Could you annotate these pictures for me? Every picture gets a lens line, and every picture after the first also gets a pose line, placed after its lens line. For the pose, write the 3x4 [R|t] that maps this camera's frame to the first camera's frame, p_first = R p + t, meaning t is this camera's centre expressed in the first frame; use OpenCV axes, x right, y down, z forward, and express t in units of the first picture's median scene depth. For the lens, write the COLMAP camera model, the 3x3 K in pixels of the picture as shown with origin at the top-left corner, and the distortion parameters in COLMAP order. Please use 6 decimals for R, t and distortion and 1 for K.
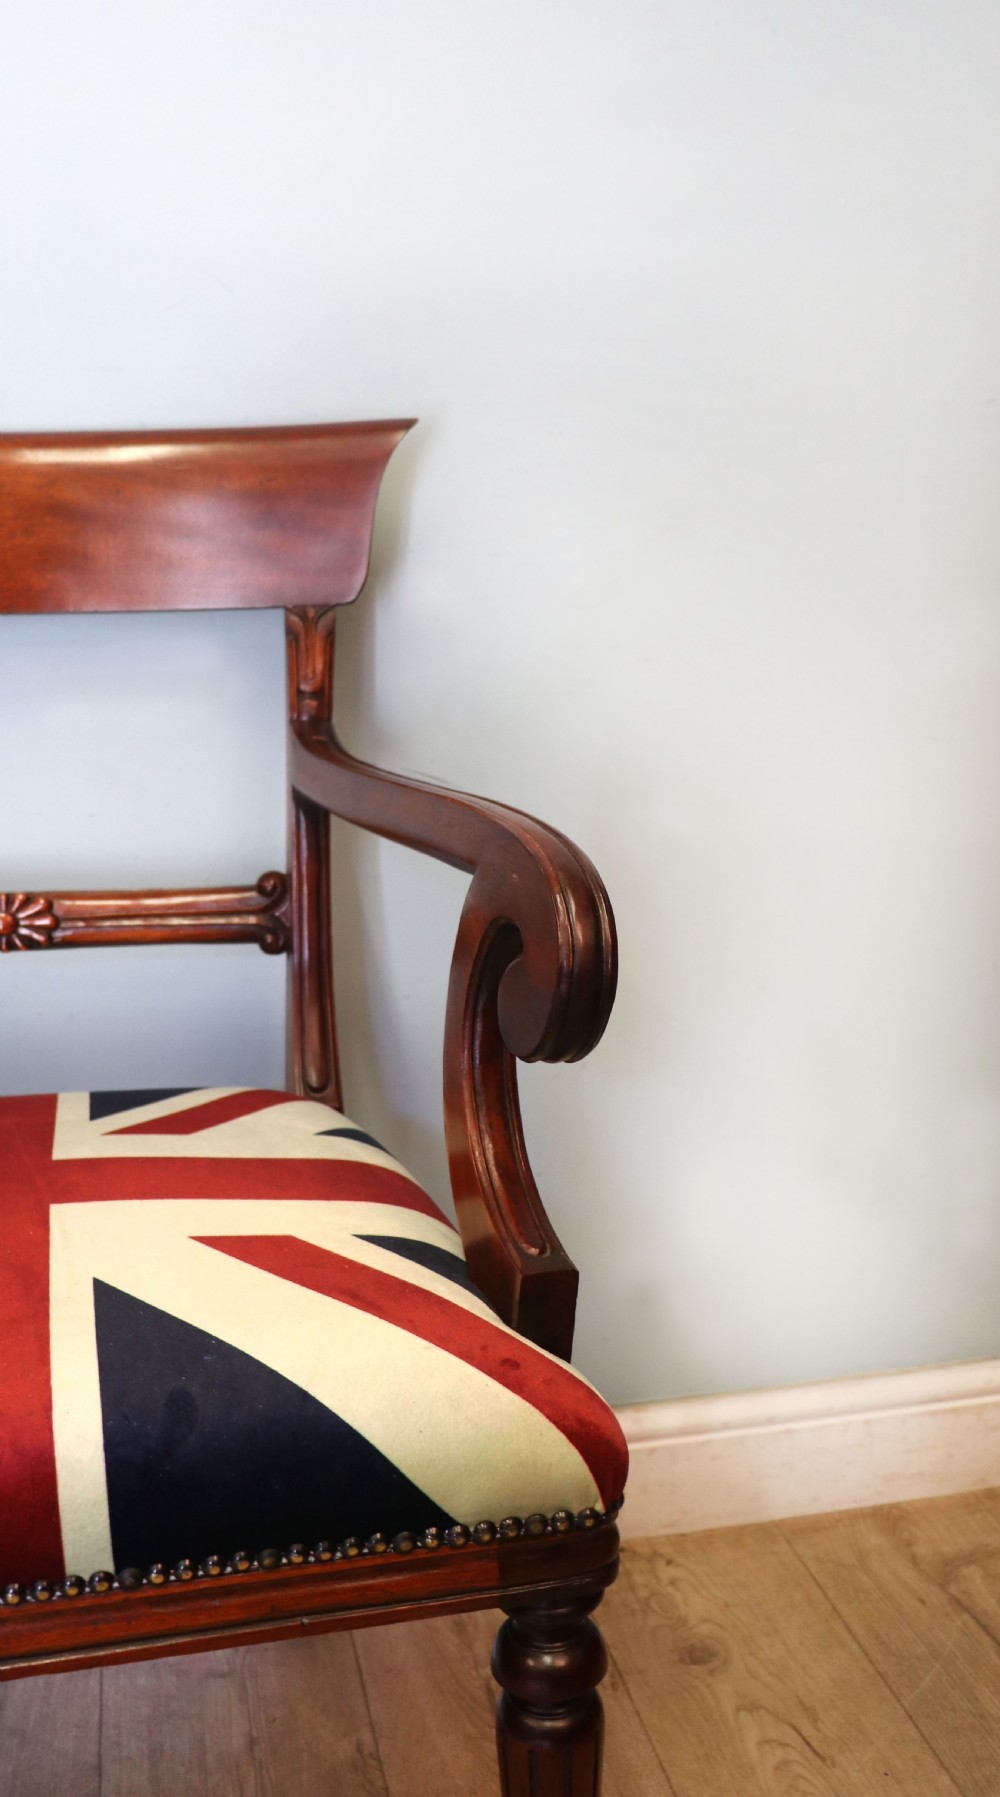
lens RADIAL K [[1830.7, 0, 558.4], [0, 1830.7, 725.7], [0, 0, 1]] dist [-0.104523, 0.000000]
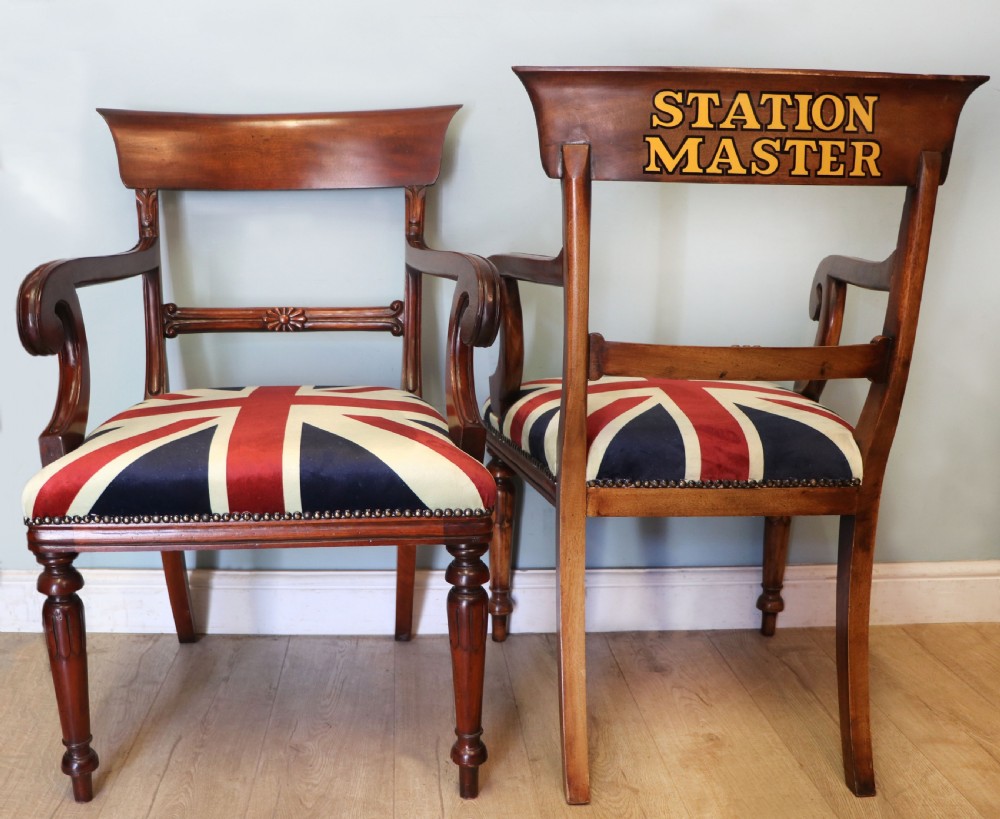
lens RADIAL K [[1115.4, 0, 402.0], [0, 1115.4, 427.5], [0, 0, 1]] dist [-0.137282, 0.000000]
pose [[0.973906, 0.040299, -0.223346, 0.178791], [-0.019269, 0.995238, 0.095552, 0.108223], [0.226133, -0.088755, 0.970045, -0.402986]]
